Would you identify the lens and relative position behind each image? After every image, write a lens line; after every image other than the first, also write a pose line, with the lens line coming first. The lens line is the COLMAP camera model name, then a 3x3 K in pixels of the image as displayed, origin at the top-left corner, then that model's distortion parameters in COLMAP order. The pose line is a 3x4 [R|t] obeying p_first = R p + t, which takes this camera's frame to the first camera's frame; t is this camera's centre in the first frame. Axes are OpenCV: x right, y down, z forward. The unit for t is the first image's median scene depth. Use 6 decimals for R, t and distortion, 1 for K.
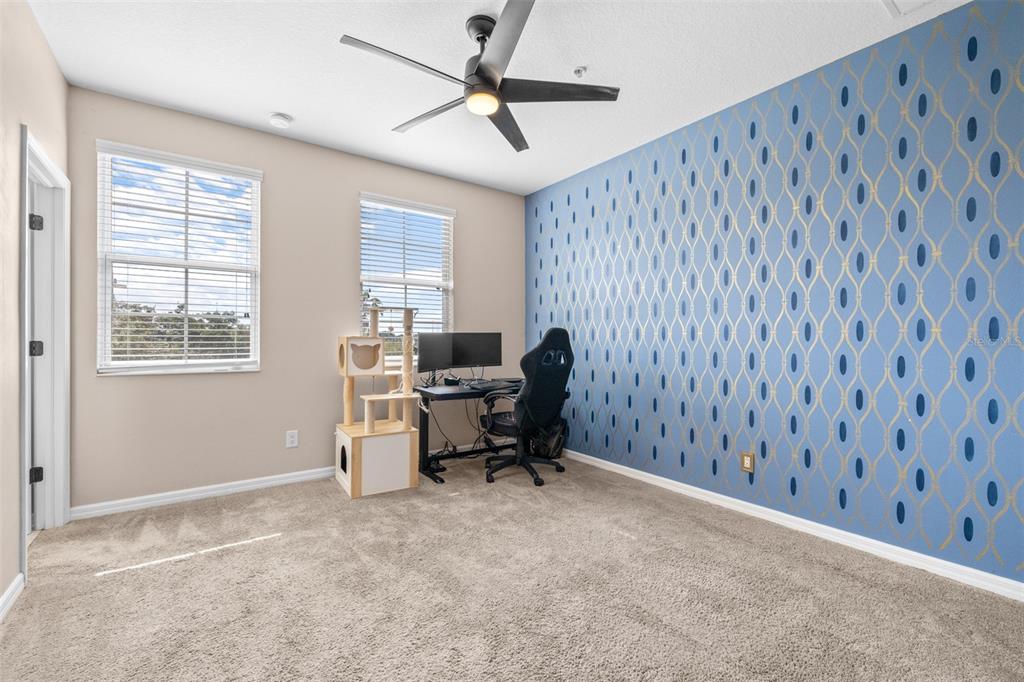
lens RADIAL K [[444.4, 0, 503.4], [0, 444.4, 339.2], [0, 0, 1]] dist [0.000254, 0.000242]
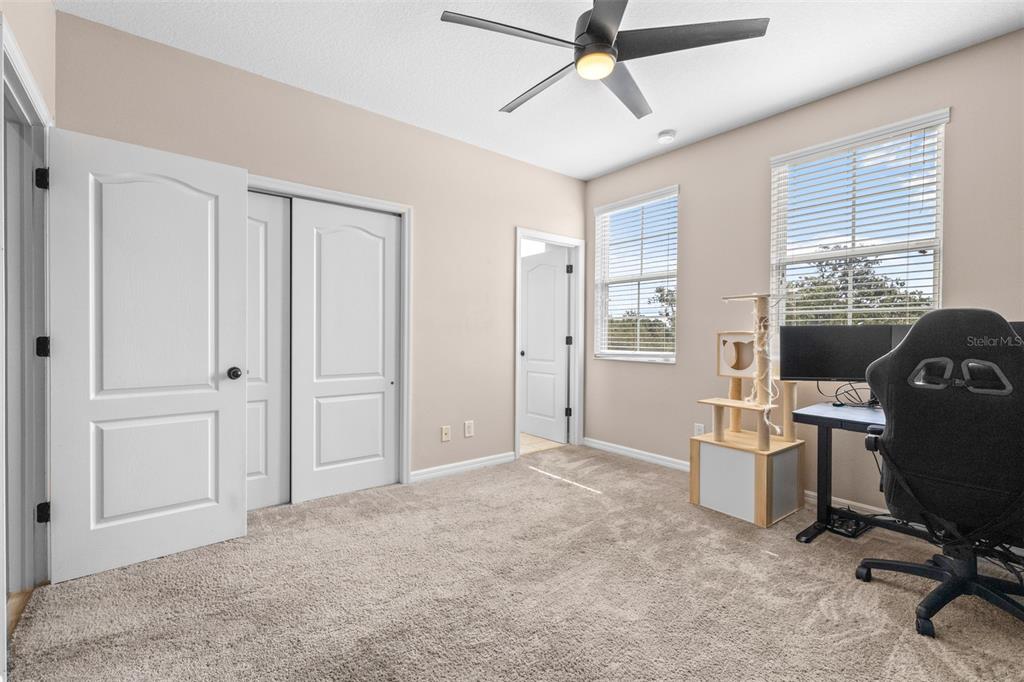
lens RADIAL K [[444.4, 0, 512.4], [0, 444.4, 337.8], [0, 0, 1]] dist [0.000254, 0.000242]
pose [[0.062005, 0.004715, -0.998065, 0.649451], [-0.001703, 0.999988, 0.004618, 0.001781], [0.998074, 0.001413, 0.062013, 0.618348]]
